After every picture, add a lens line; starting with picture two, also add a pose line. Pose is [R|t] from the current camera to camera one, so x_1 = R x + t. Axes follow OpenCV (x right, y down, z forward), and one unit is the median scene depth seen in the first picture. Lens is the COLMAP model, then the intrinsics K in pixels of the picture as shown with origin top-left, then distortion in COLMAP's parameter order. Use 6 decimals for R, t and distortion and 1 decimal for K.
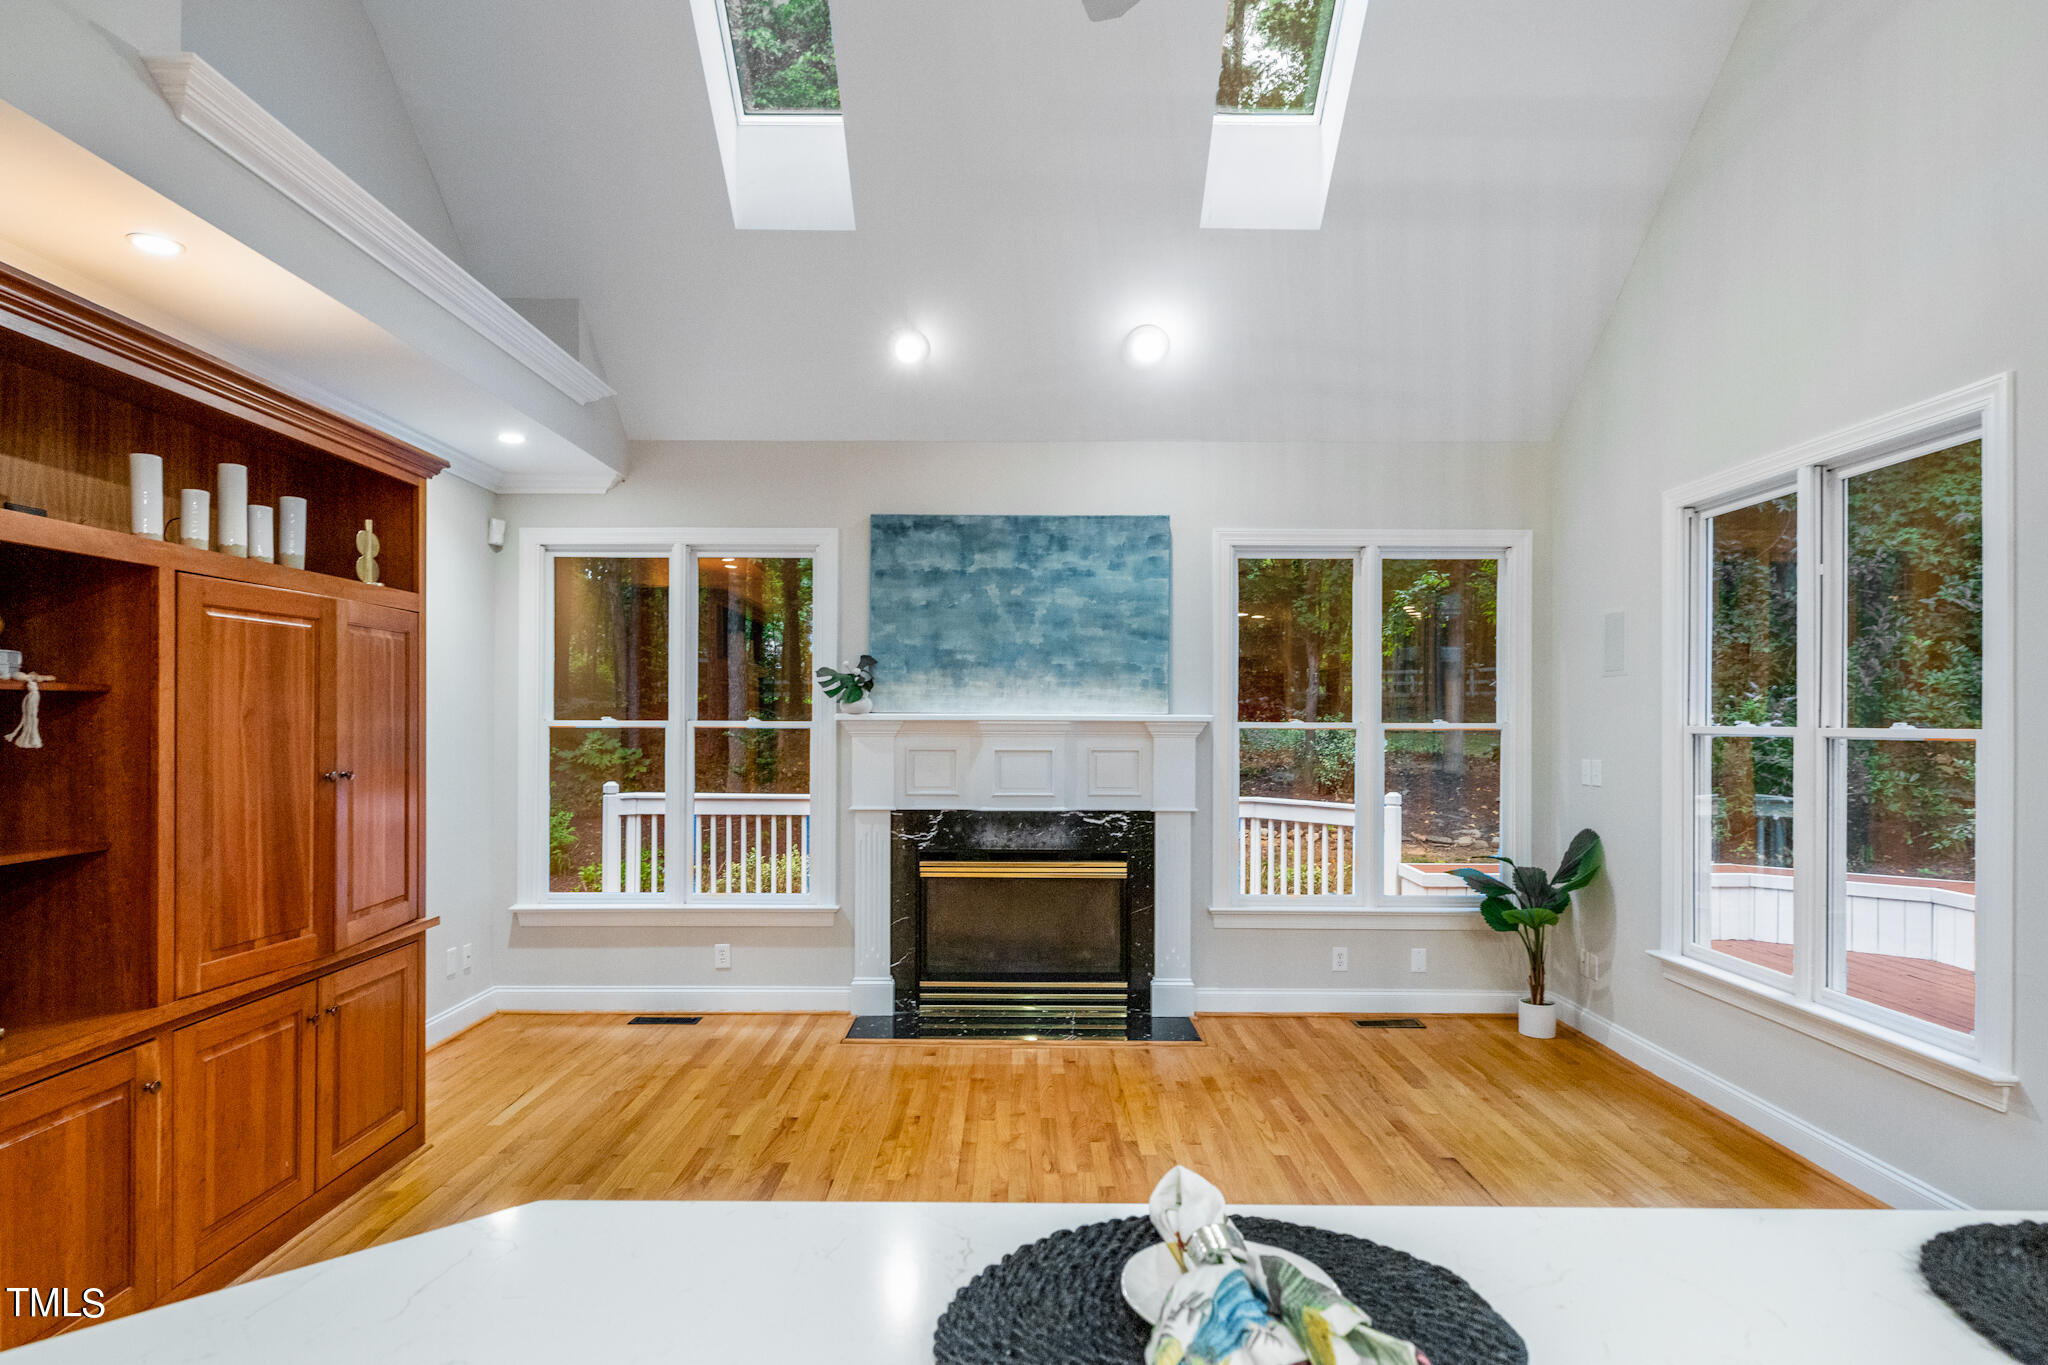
lens RADIAL K [[1105.0, 0, 1013.2], [0, 1105.0, 719.5], [0, 0, 1]] dist [-0.001656, -0.000954]
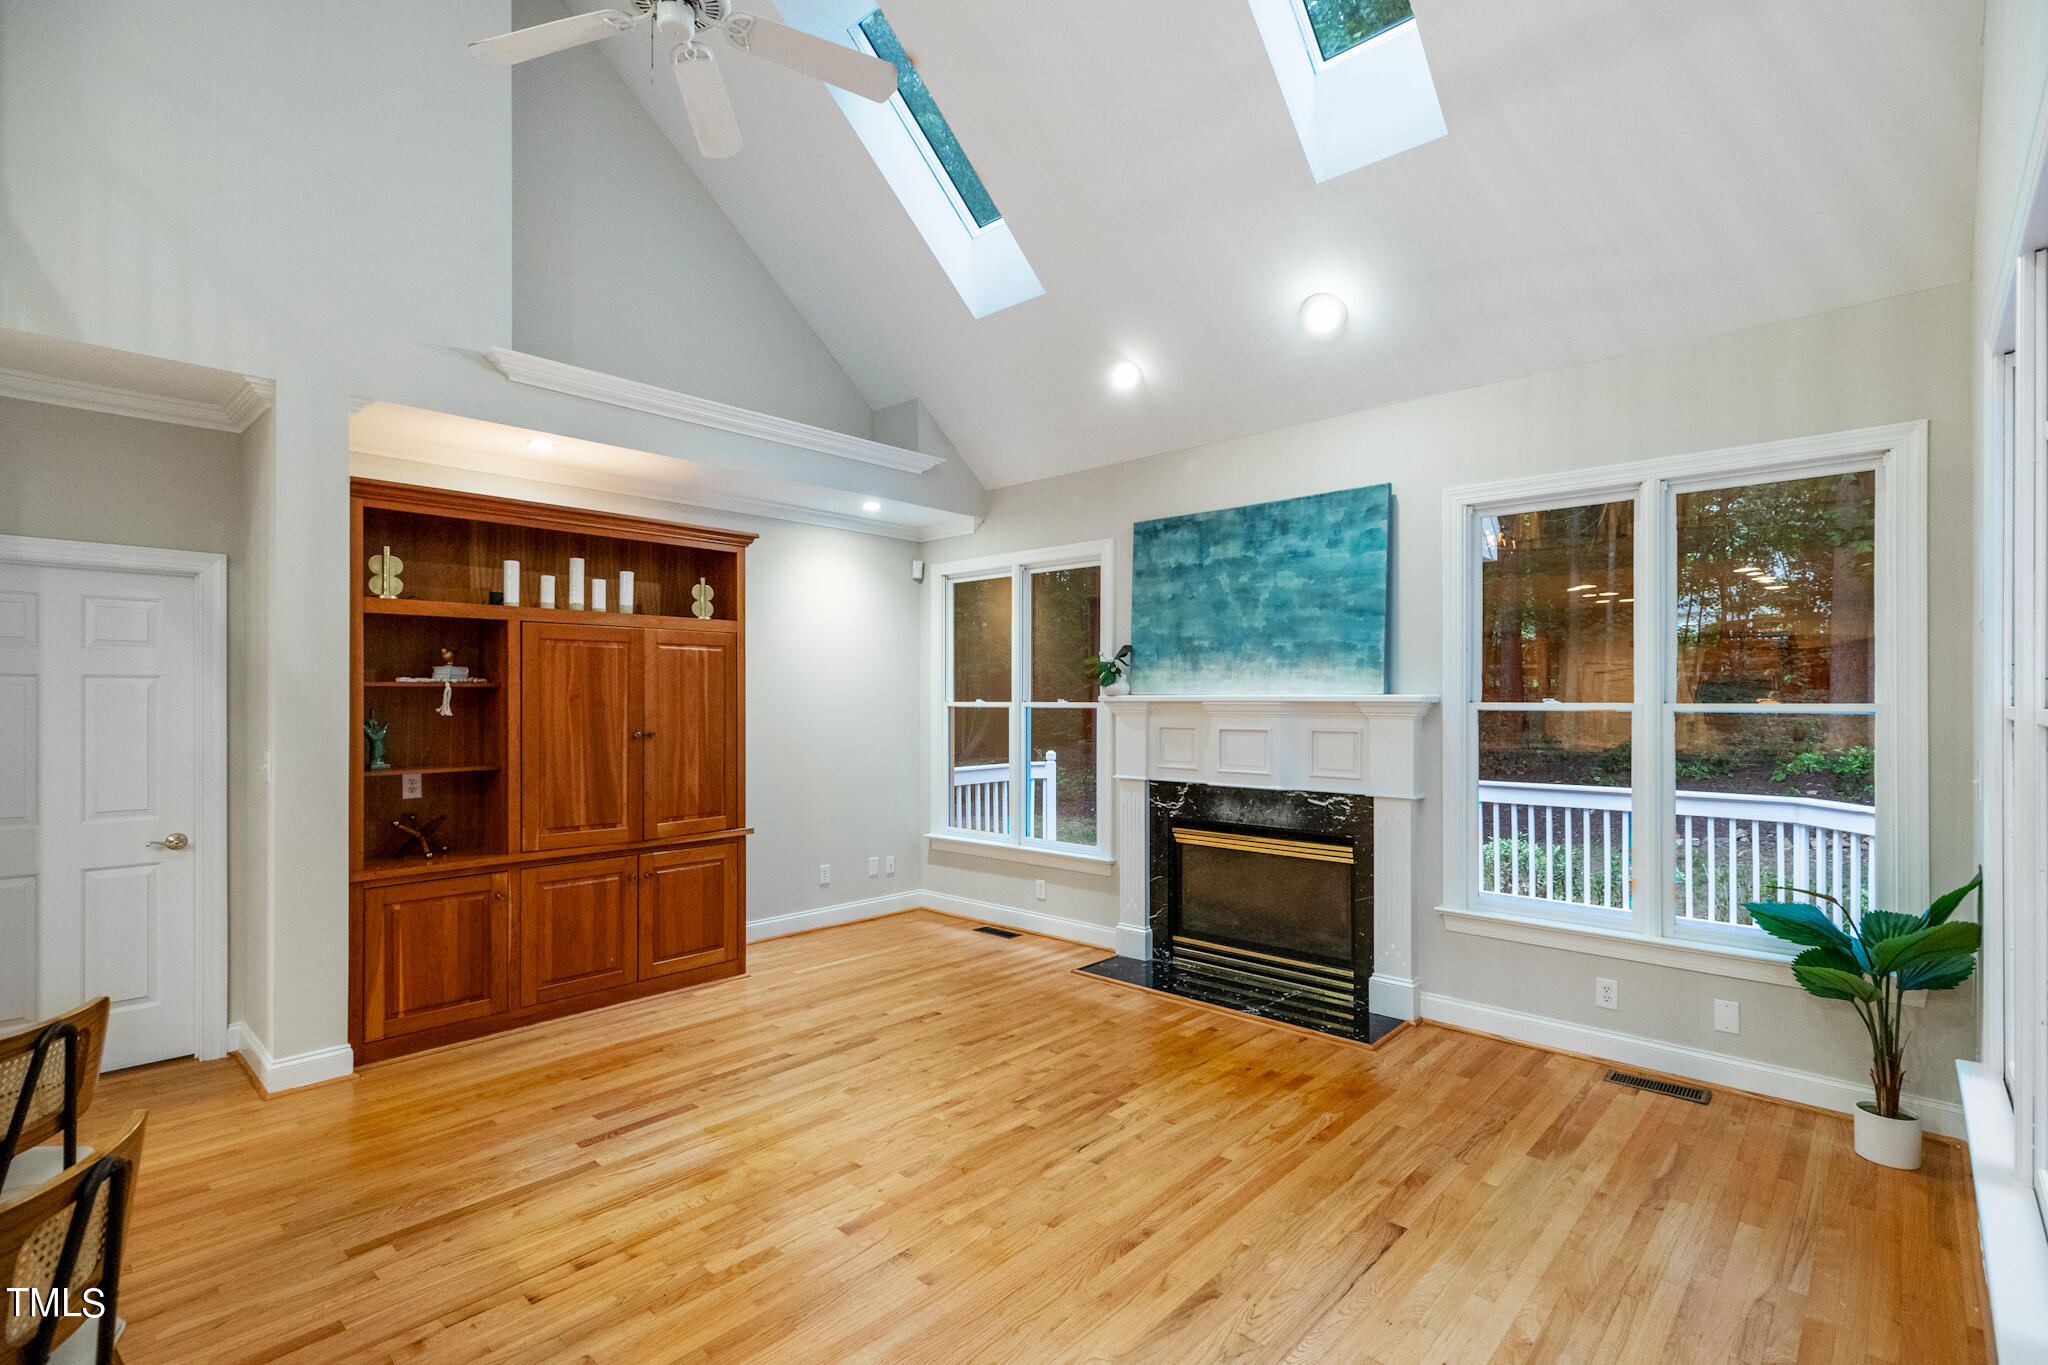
lens RADIAL K [[949.3, 0, 1015.6], [0, 949.3, 698.6], [0, 0, 1]] dist [0.002202, -0.000157]
pose [[0.733162, -0.004325, -0.680041, 0.458145], [0.001926, 0.999989, -0.004283, 0.001846], [0.680052, 0.001831, 0.733162, 0.191245]]
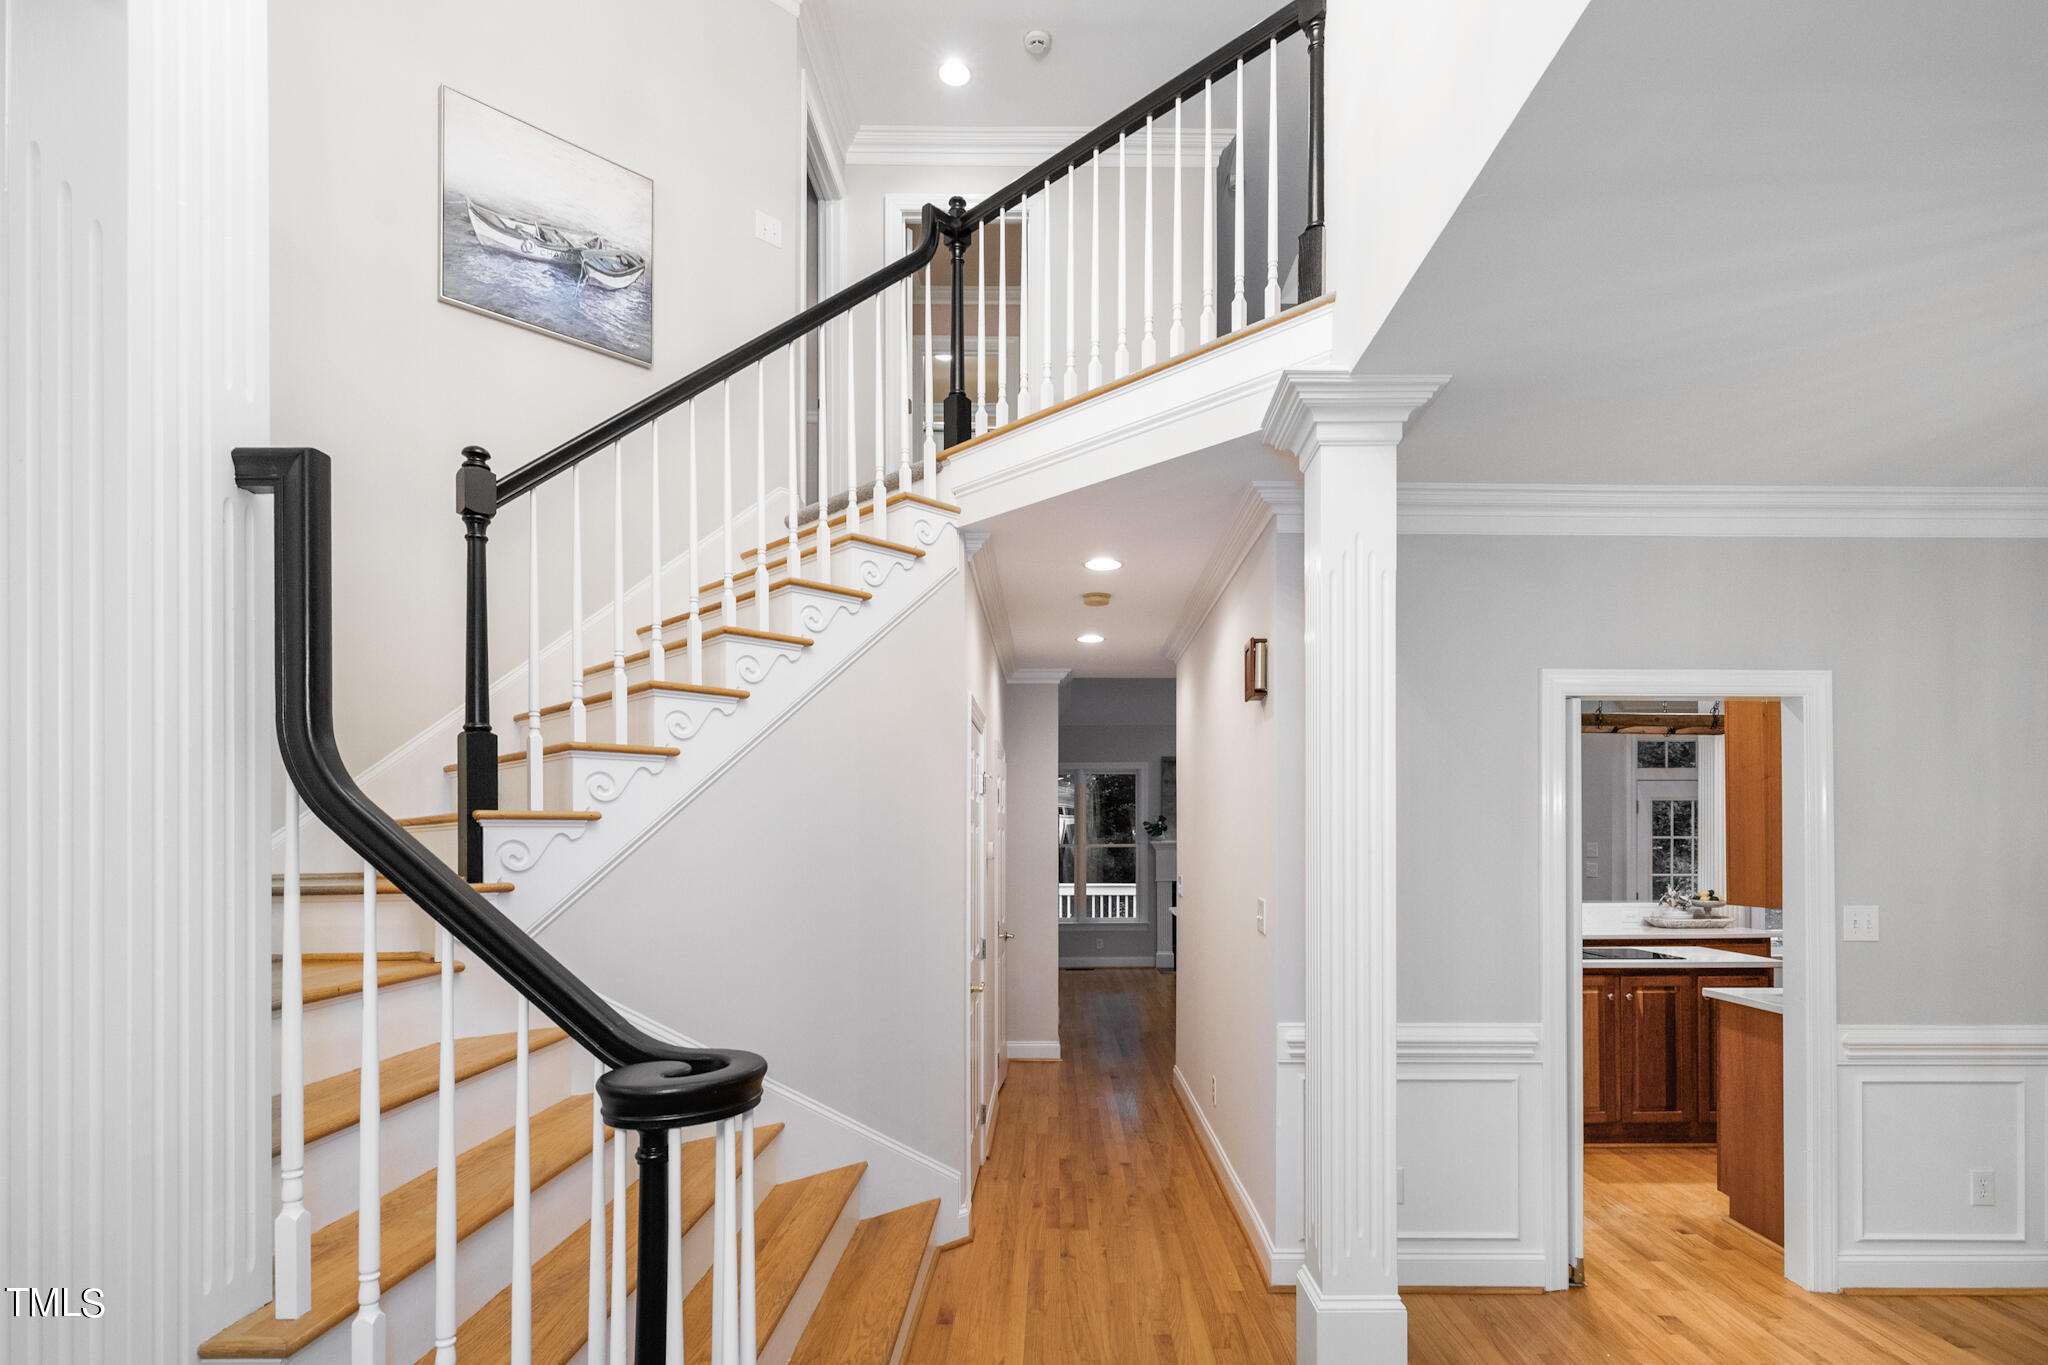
lens RADIAL K [[1044.6, 0, 1077.6], [0, 1044.6, 842.6], [0, 0, 1]] dist [0.003834, 0.000719]
pose [[0.999670, -0.007322, 0.024637, -0.366627], [0.007297, 0.999973, 0.001121, -0.004918], [-0.024645, -0.000941, 0.999696, -1.222278]]
